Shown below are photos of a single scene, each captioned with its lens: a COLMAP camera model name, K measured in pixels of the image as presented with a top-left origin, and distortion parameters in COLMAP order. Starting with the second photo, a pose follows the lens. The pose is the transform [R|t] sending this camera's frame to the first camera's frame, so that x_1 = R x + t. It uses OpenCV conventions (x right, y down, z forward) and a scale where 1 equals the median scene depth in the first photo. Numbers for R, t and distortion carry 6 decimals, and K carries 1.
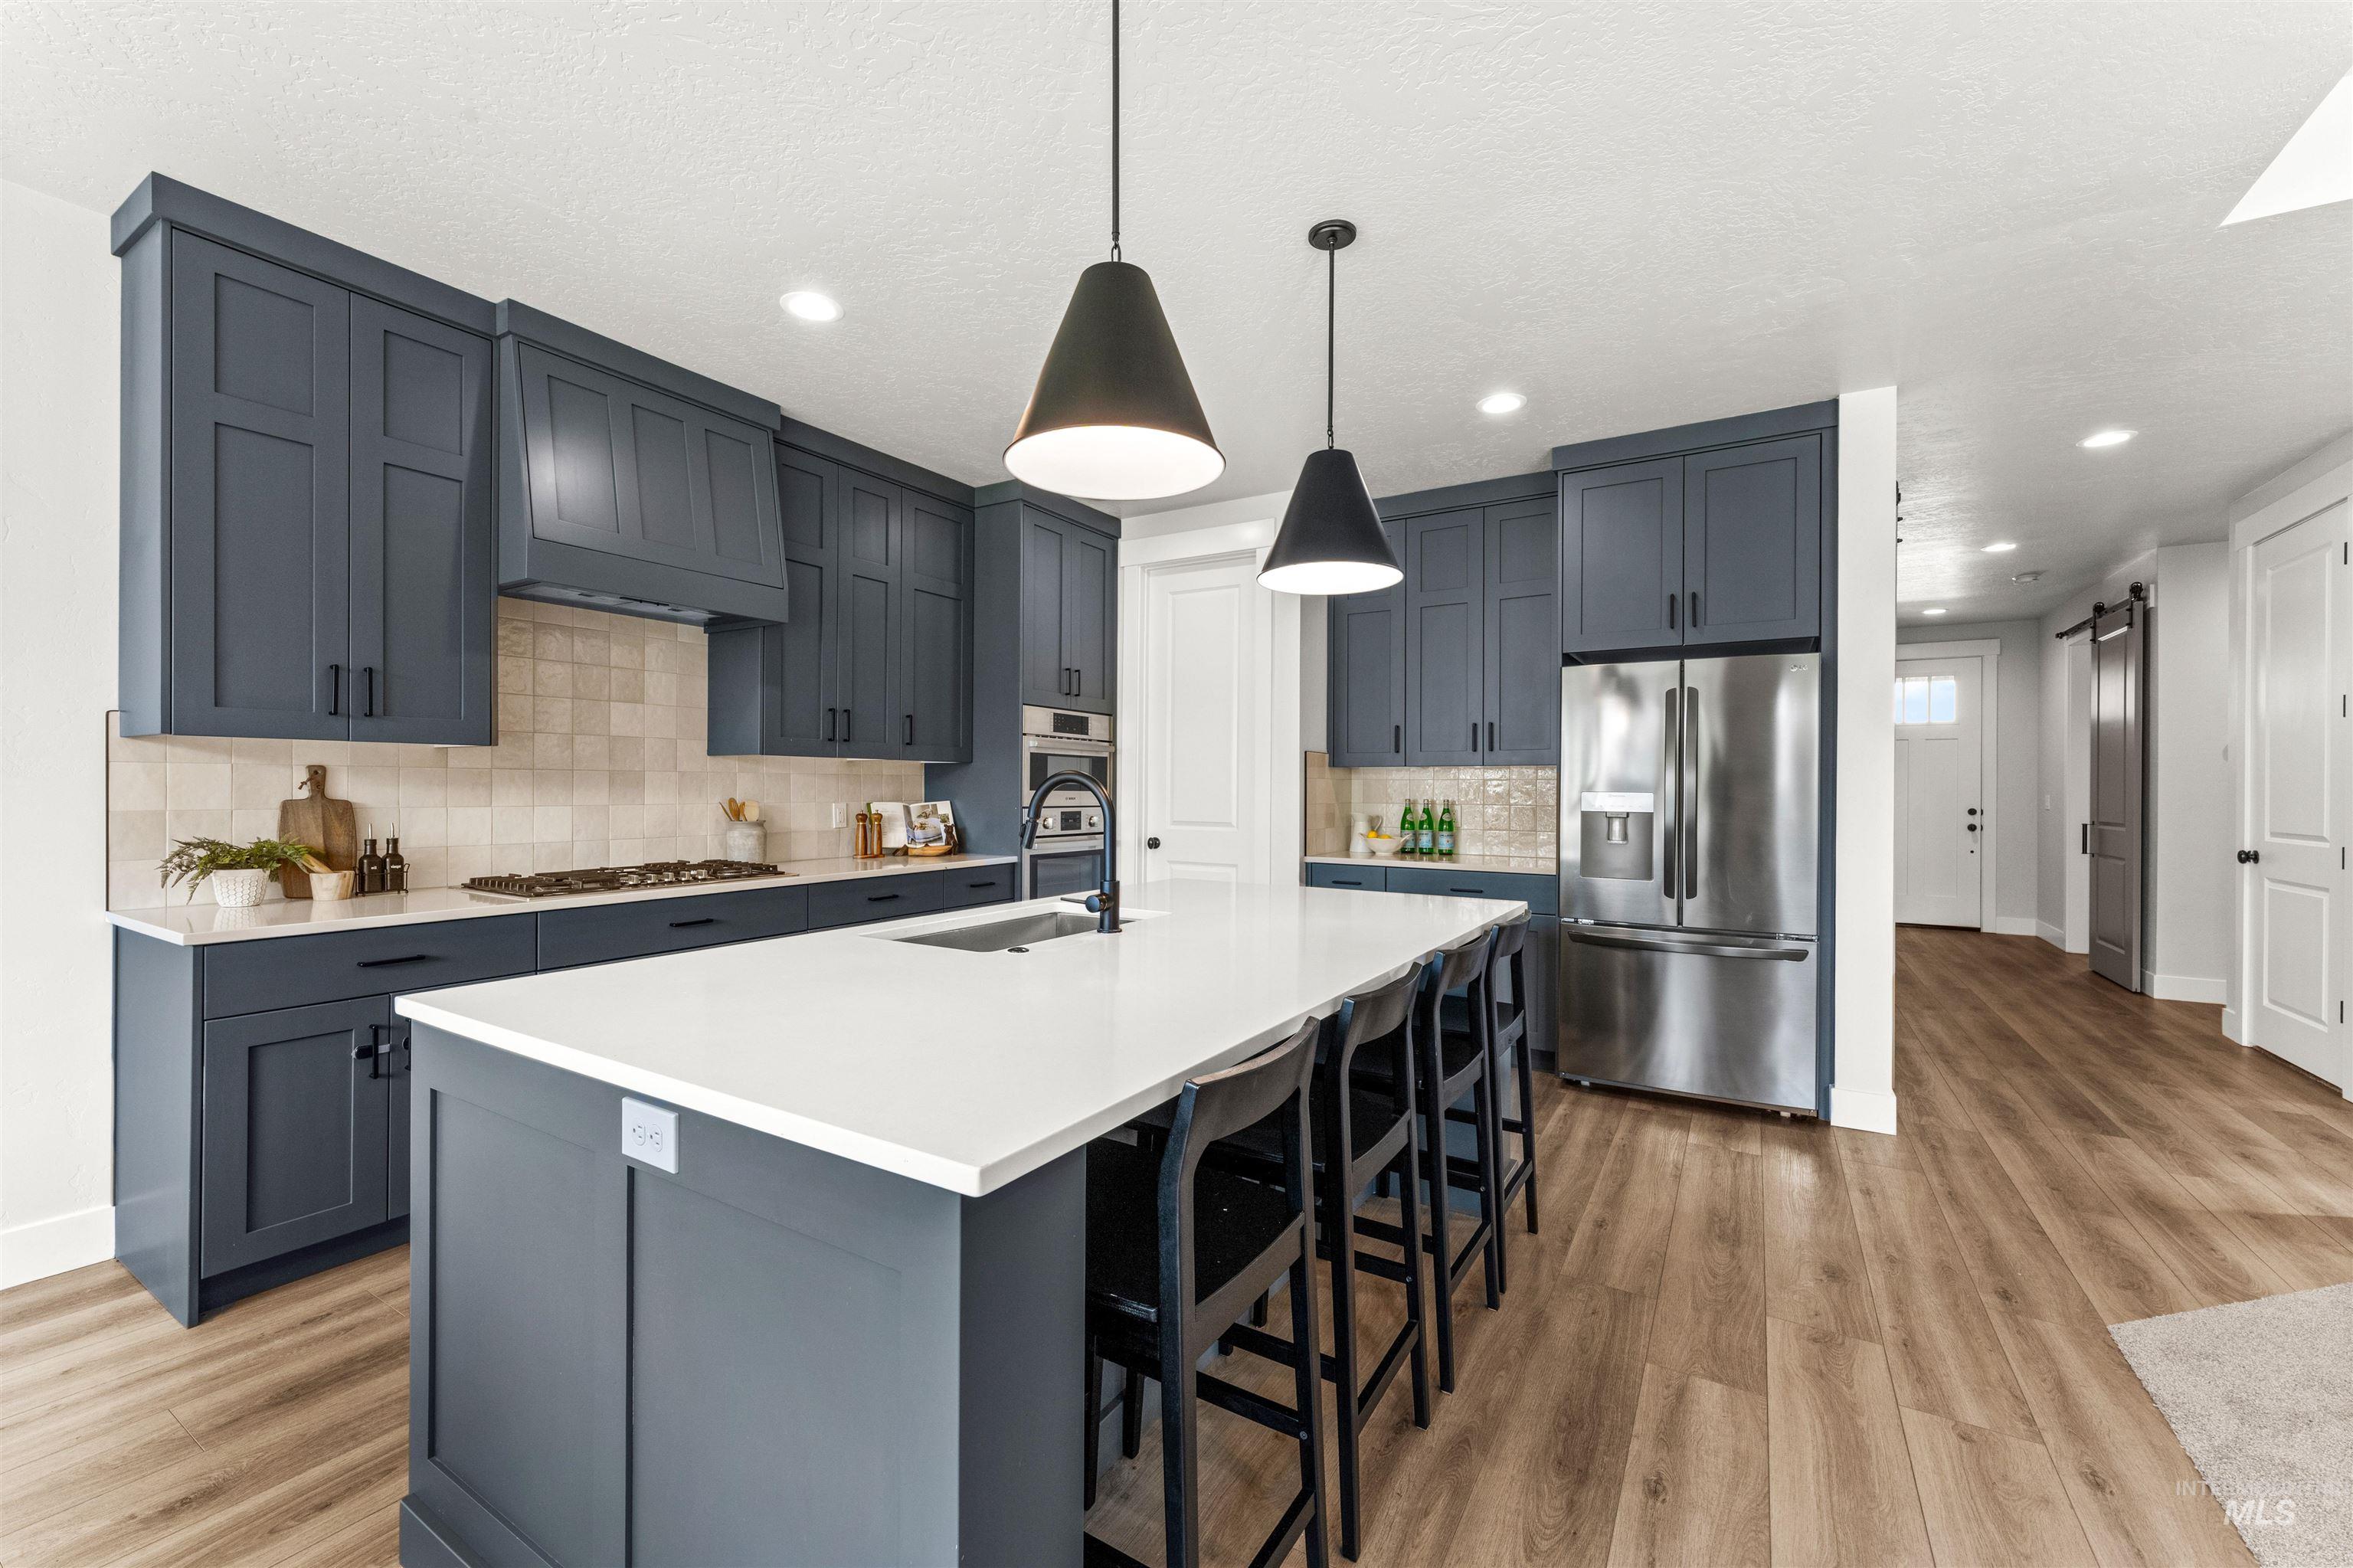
lens RADIAL K [[944.6, 0, 1160.9], [0, 944.6, 787.2], [0, 0, 1]] dist [0.000766, -0.002434]
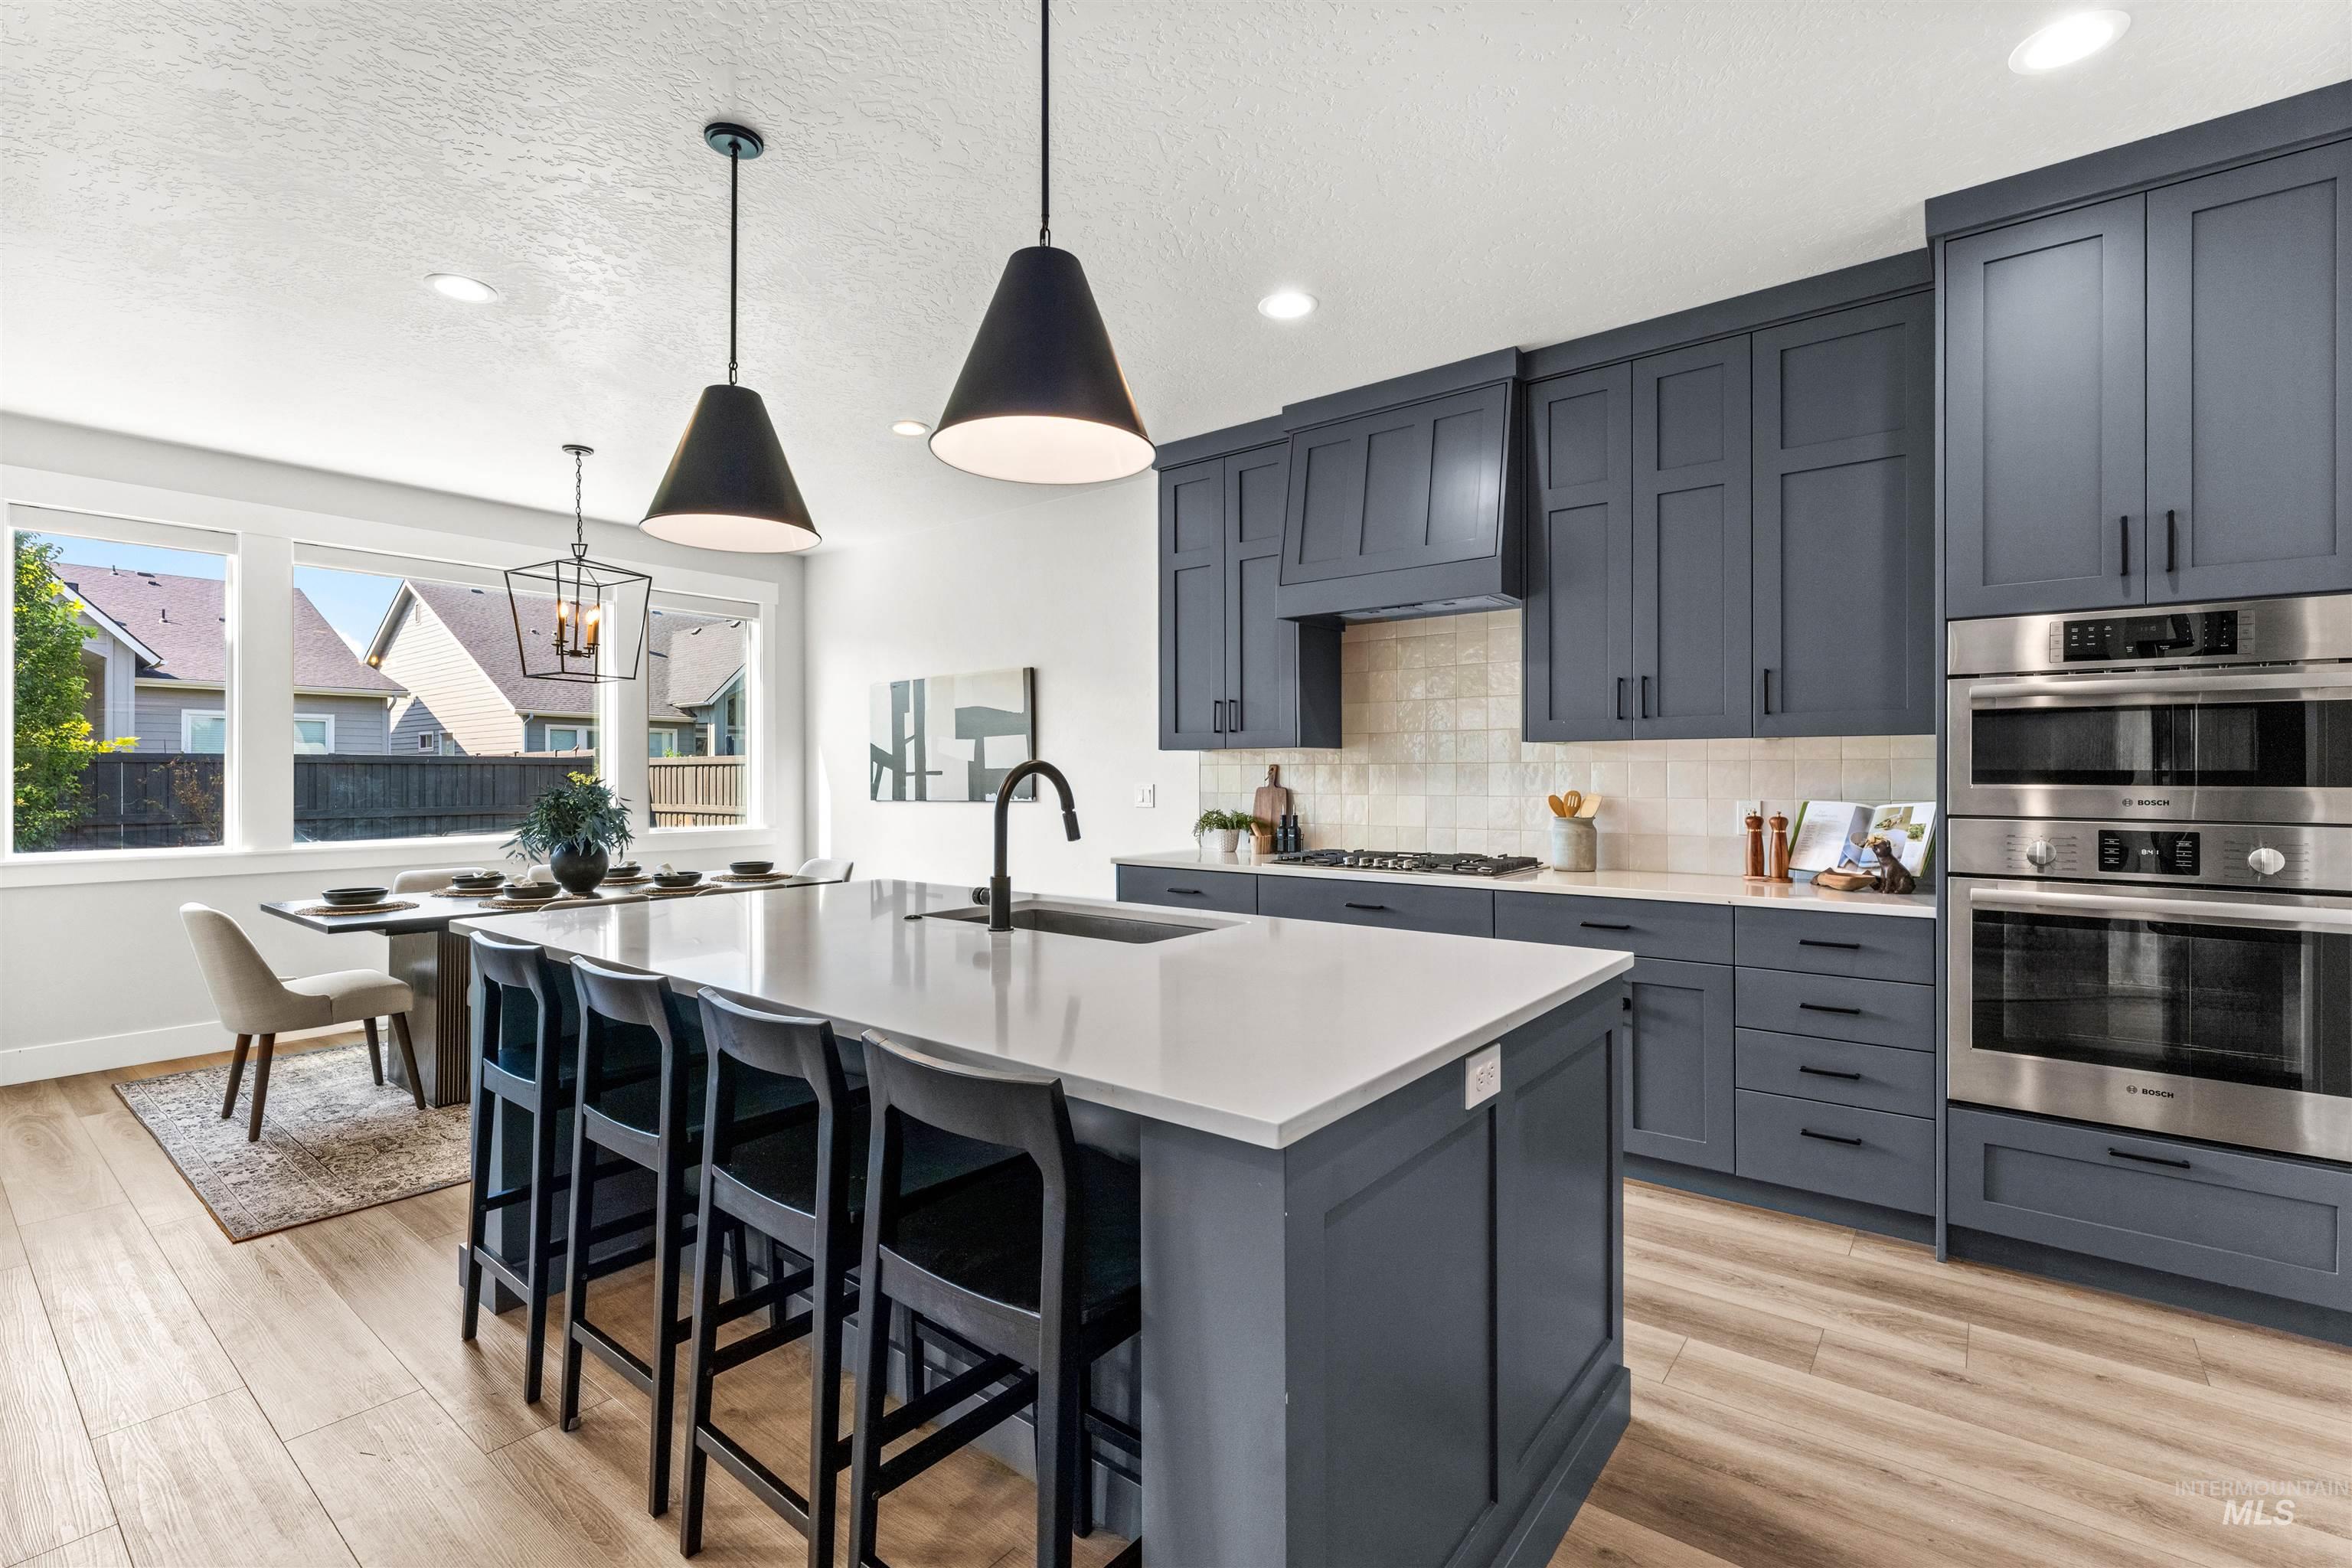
lens RADIAL K [[1041.2, 0, 1168.4], [0, 1041.2, 770.9], [0, 0, 1]] dist [-0.005521, -0.002006]
pose [[-0.119113, -0.010547, -0.992825, 0.714530], [-0.000003, 0.999944, -0.010622, 0.003622], [0.992881, -0.001262, -0.119106, 0.946411]]
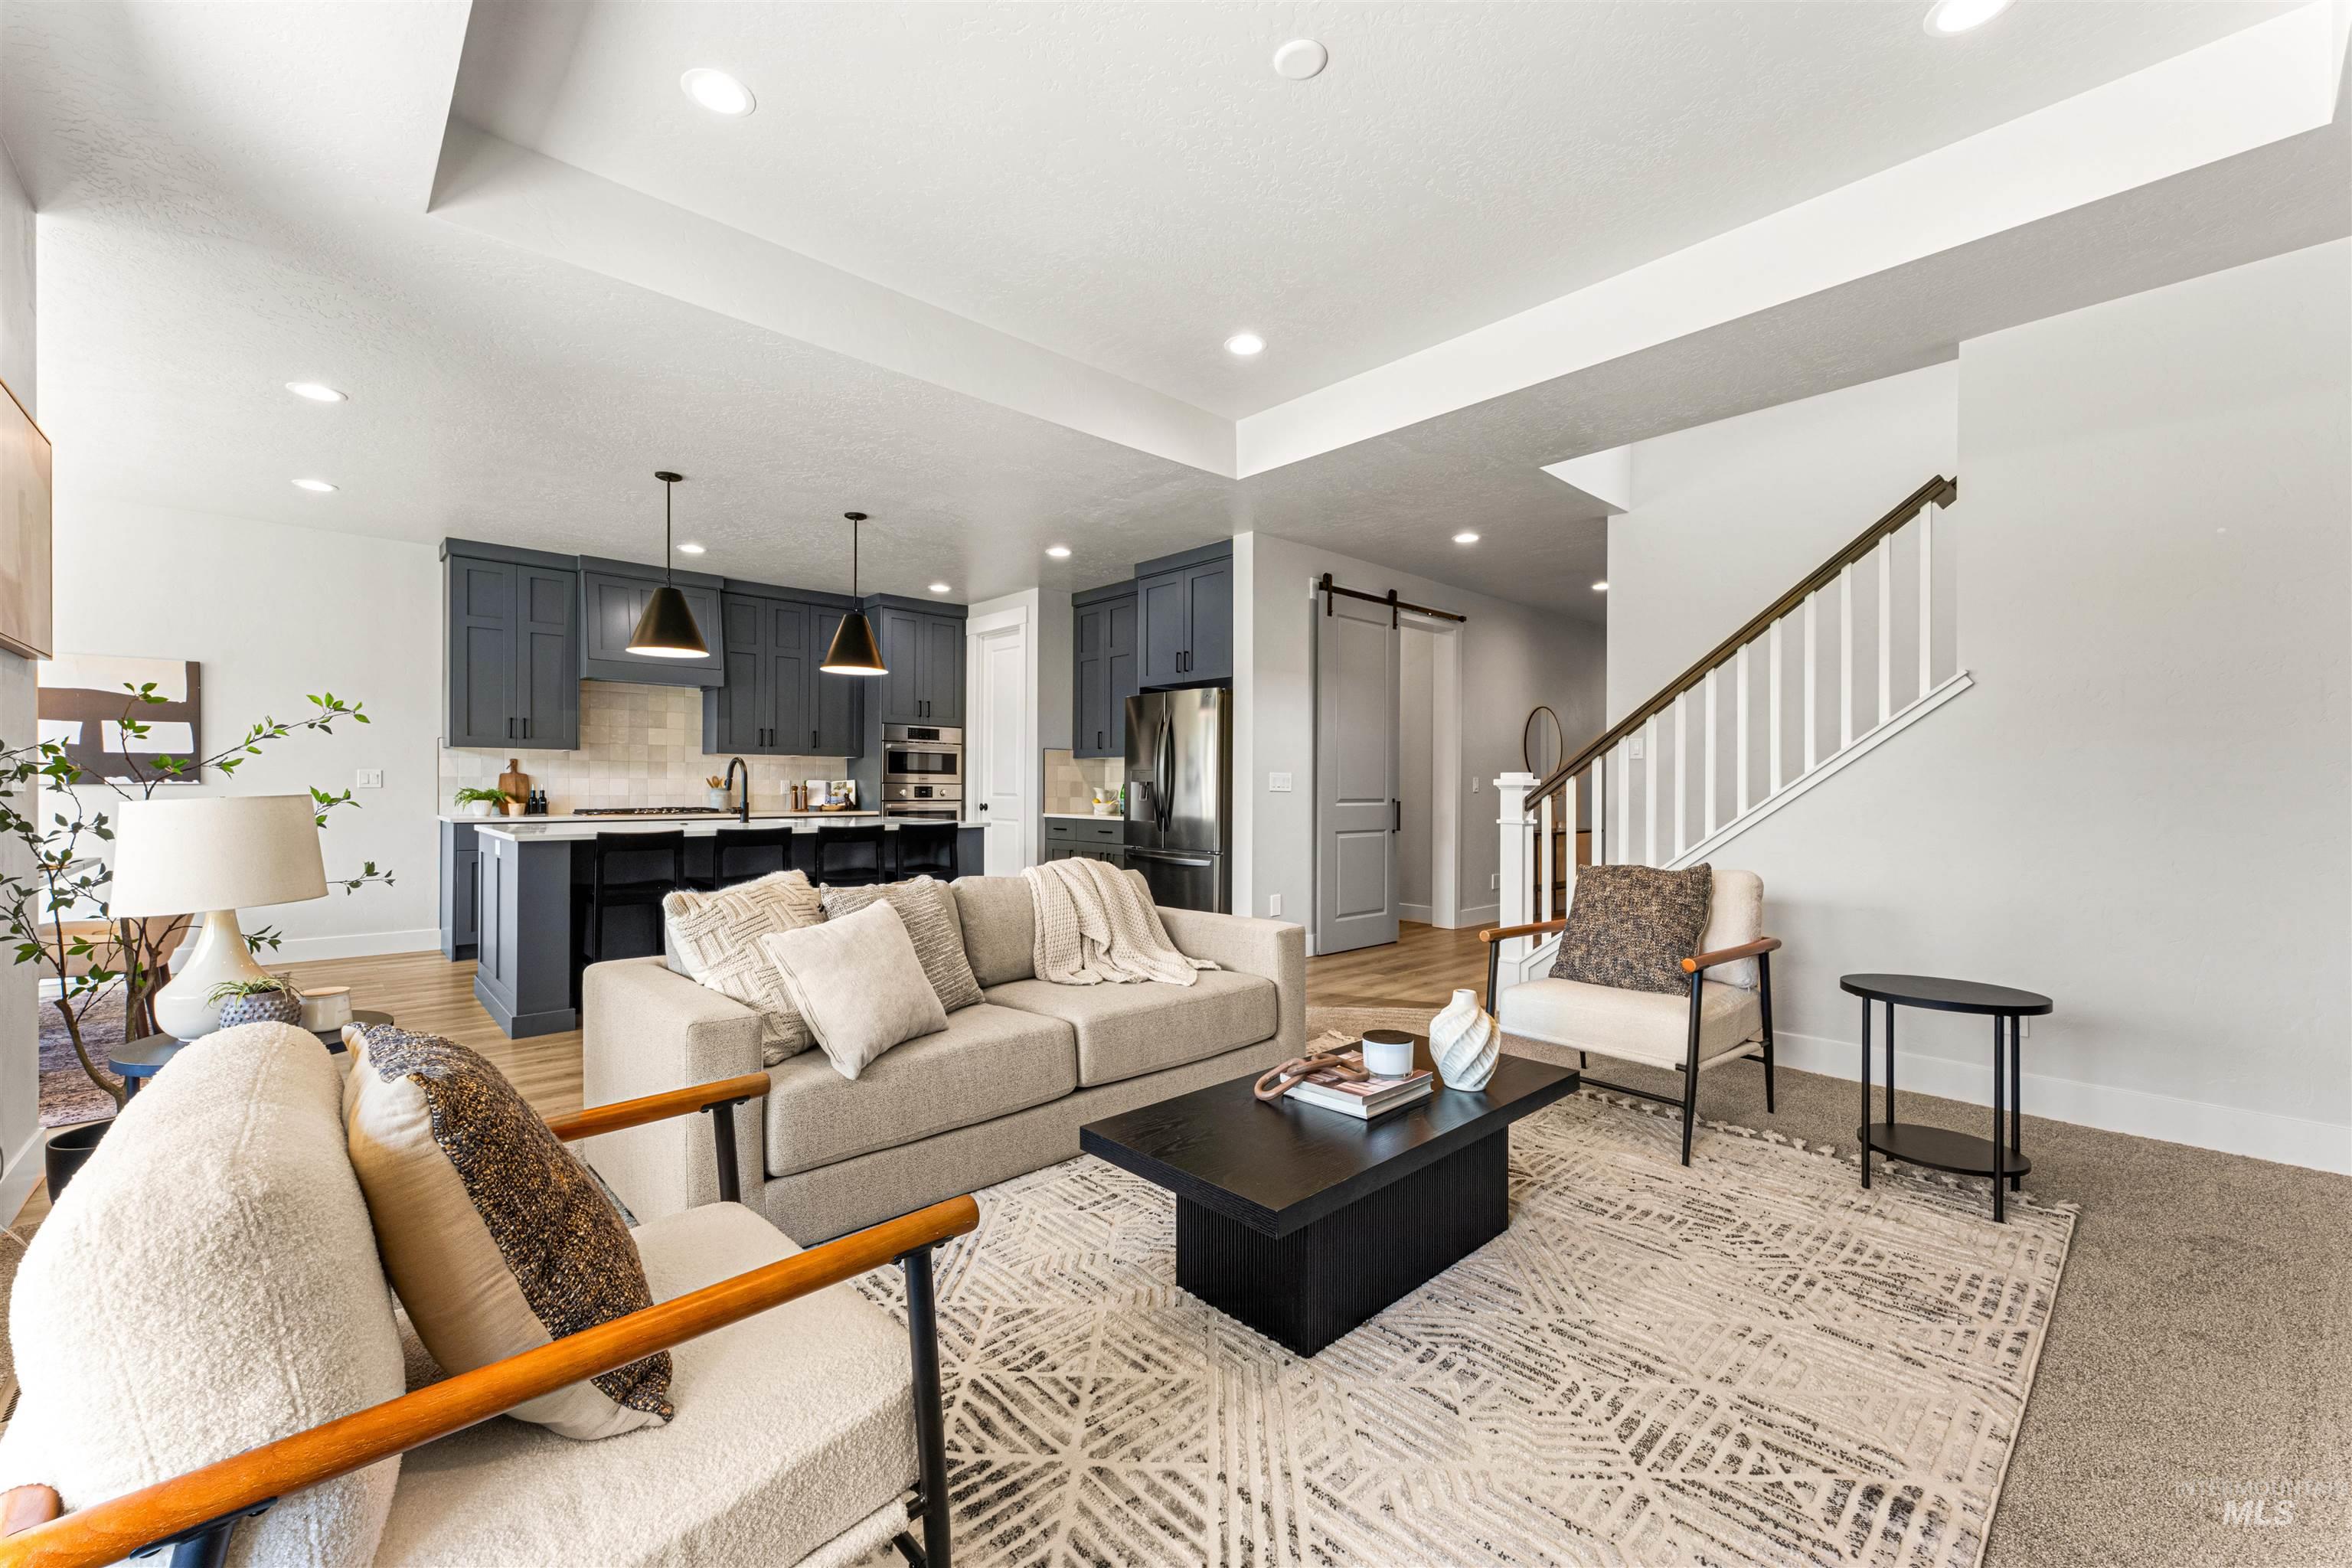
lens RADIAL K [[944.2, 0, 1165.6], [0, 944.2, 786.9], [0, 0, 1]] dist [0.000766, -0.002434]
pose [[0.962830, 0.000010, -0.270109, 1.214100], [-0.000718, 0.999997, -0.002524, 0.047501], [0.270108, 0.002624, 0.962826, -0.771588]]
